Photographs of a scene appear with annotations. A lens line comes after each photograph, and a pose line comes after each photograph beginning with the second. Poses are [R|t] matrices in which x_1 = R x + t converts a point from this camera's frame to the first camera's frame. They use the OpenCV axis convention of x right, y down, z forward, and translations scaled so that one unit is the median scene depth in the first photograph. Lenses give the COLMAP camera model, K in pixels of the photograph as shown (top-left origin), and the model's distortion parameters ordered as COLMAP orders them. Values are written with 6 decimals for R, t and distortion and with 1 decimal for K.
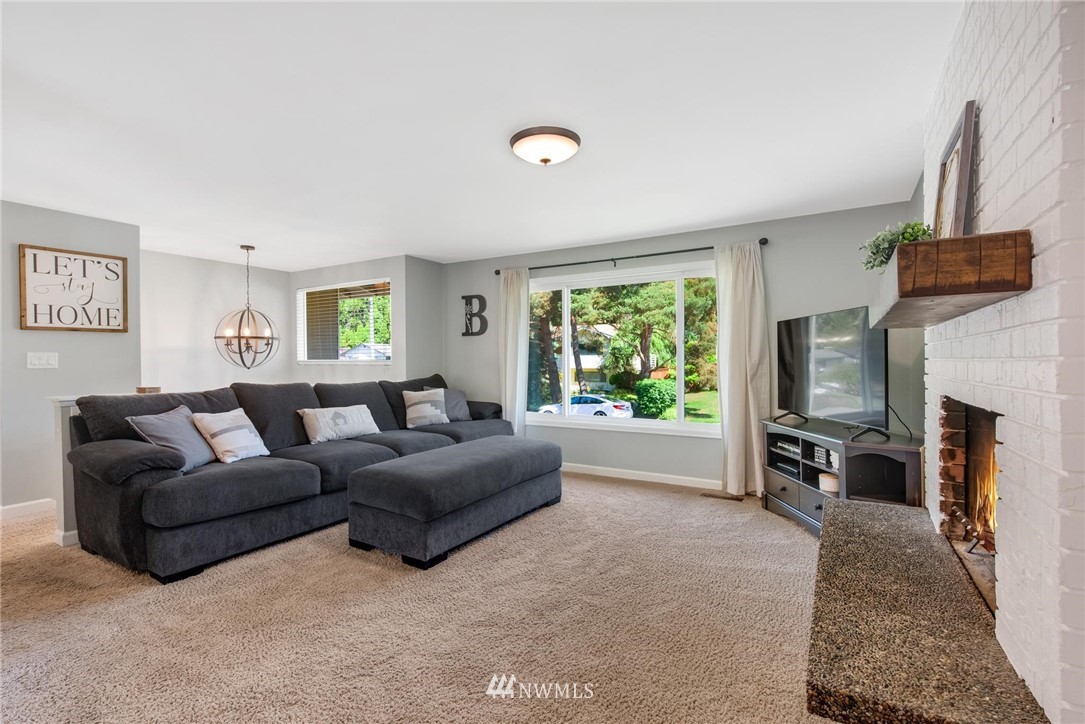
lens RADIAL K [[490.1, 0, 542.5], [0, 490.1, 362.0], [0, 0, 1]] dist [-0.000327, -0.000392]
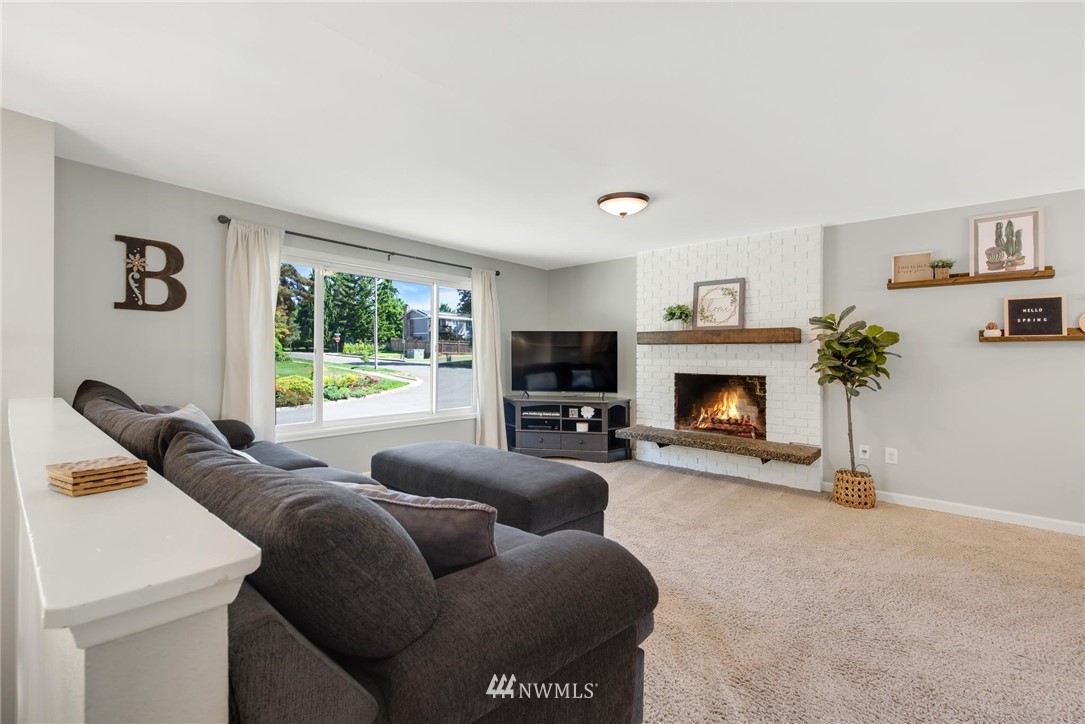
lens RADIAL K [[462.2, 0, 552.5], [0, 462.2, 360.9], [0, 0, 1]] dist [0.003504, 0.000330]
pose [[0.174733, 0.000259, 0.984616, -0.831294], [-0.005867, 0.999982, 0.000779, 0.003310], [-0.984598, -0.005913, 0.174732, 0.611238]]
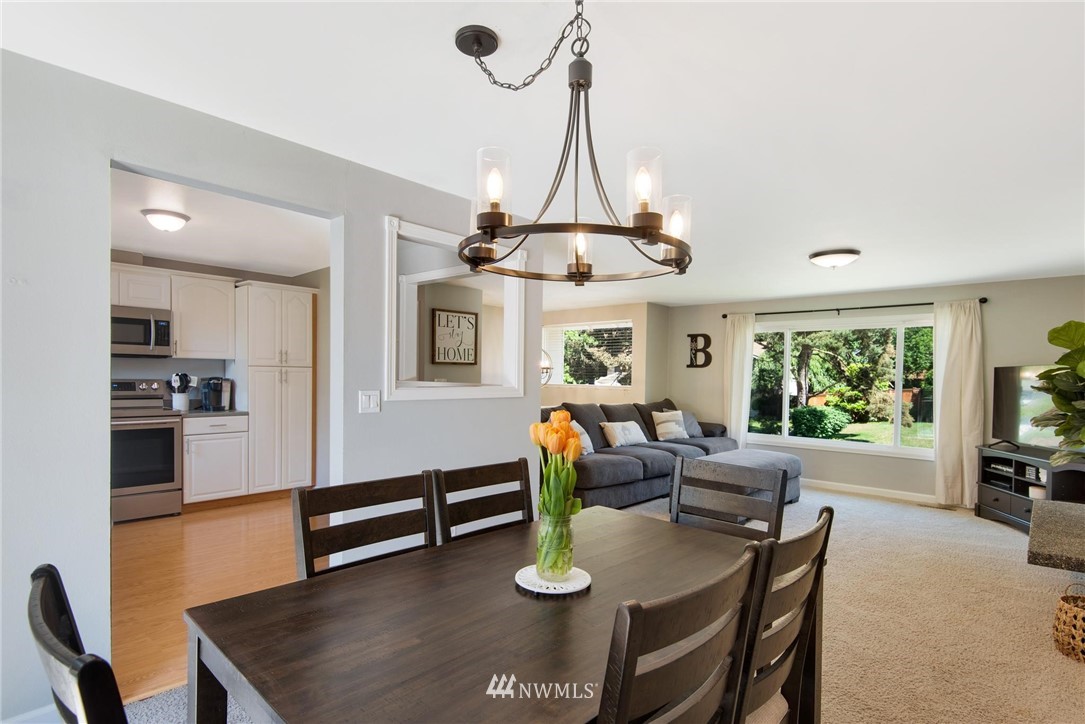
lens RADIAL K [[541.1, 0, 547.5], [0, 541.1, 389.1], [0, 0, 1]] dist [0.016282, -0.022037]
pose [[0.978719, 0.026644, -0.203468, -0.321565], [-0.023300, 0.999551, 0.018813, -0.024384], [0.203878, -0.013672, 0.978901, -0.529615]]
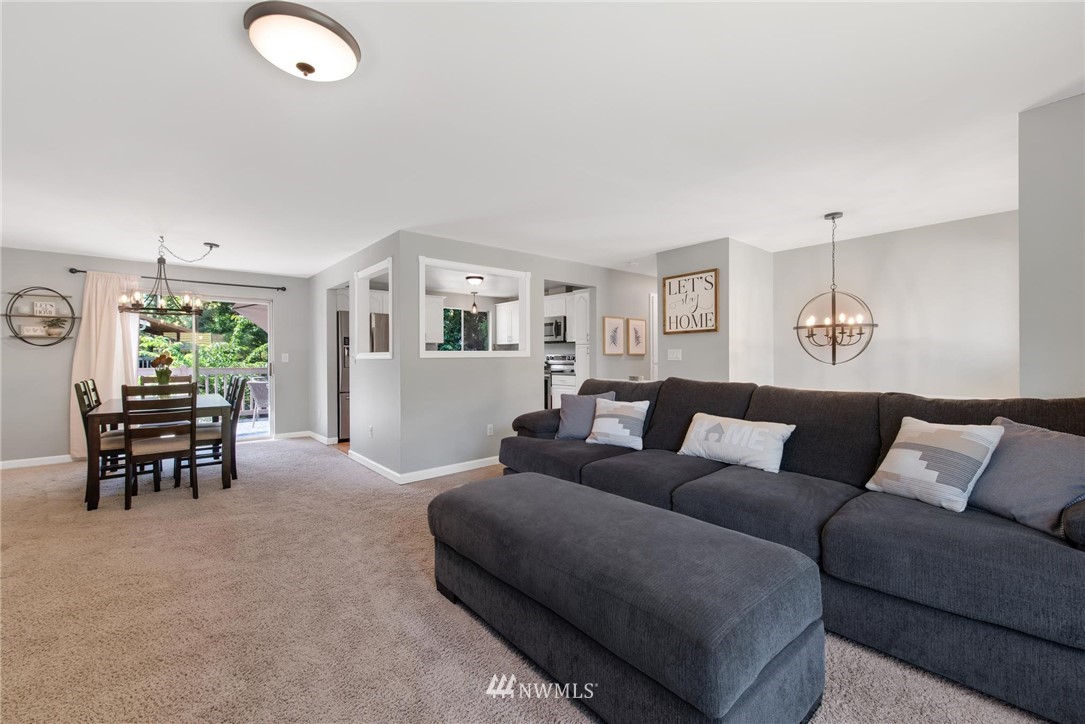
lens RADIAL K [[445.6, 0, 539.7], [0, 445.6, 358.5], [0, 0, 1]] dist [-0.000292, -0.000033]
pose [[-0.324027, 0.011298, -0.945980, 0.319215], [0.001192, 0.999933, 0.011534, -0.007442], [0.946047, 0.002610, -0.324019, 0.958966]]
